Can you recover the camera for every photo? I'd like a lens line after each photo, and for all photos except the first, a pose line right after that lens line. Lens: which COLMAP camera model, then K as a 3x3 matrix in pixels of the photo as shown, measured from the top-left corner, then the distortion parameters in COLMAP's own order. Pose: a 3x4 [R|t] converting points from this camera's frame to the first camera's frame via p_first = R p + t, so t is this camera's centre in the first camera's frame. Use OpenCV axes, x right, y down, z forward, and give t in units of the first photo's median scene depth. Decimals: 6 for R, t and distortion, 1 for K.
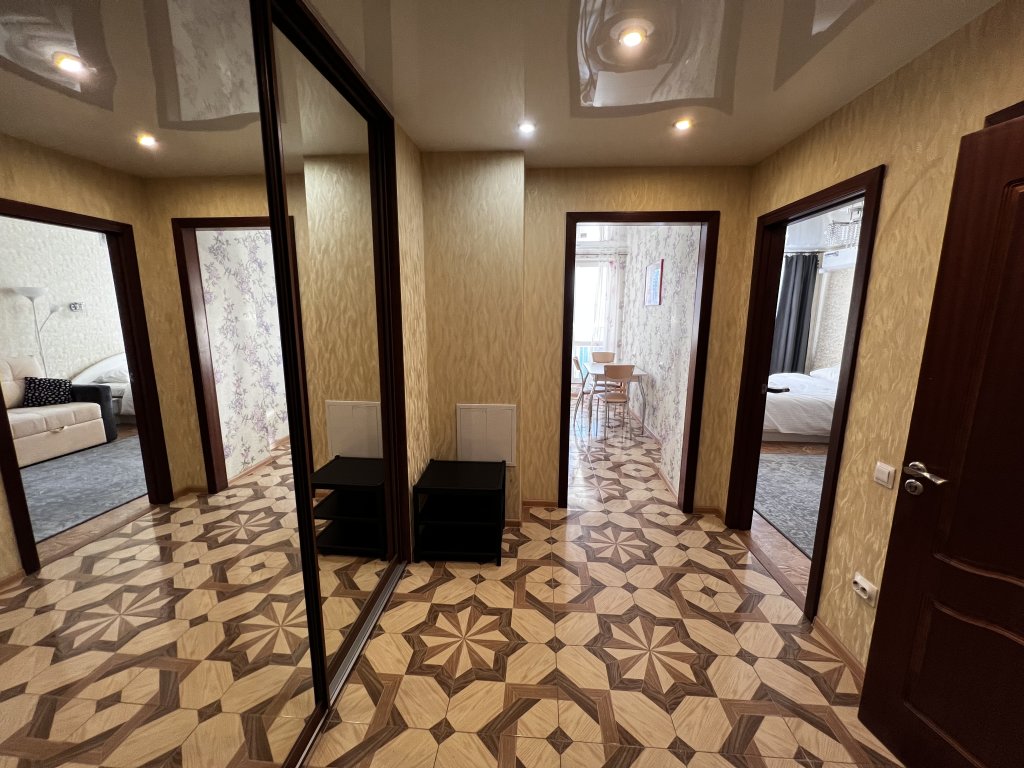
lens RADIAL K [[408.1, 0, 510.5], [0, 408.1, 385.1], [0, 0, 1]] dist [-0.003954, -0.000760]
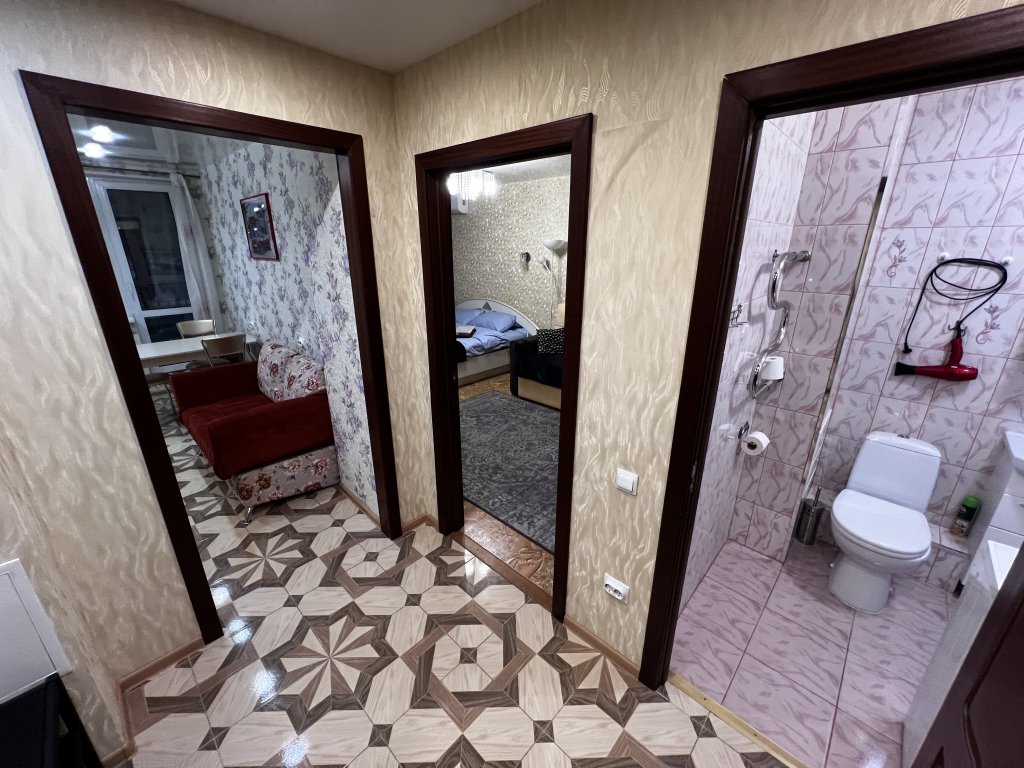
lens RADIAL K [[408.1, 0, 514.5], [0, 408.1, 383.3], [0, 0, 1]] dist [-0.003954, -0.000760]
pose [[0.631345, -0.253415, 0.732928, 0.082651], [0.140409, 0.966835, 0.213341, -0.150347], [-0.762685, -0.031782, 0.645989, 0.385028]]
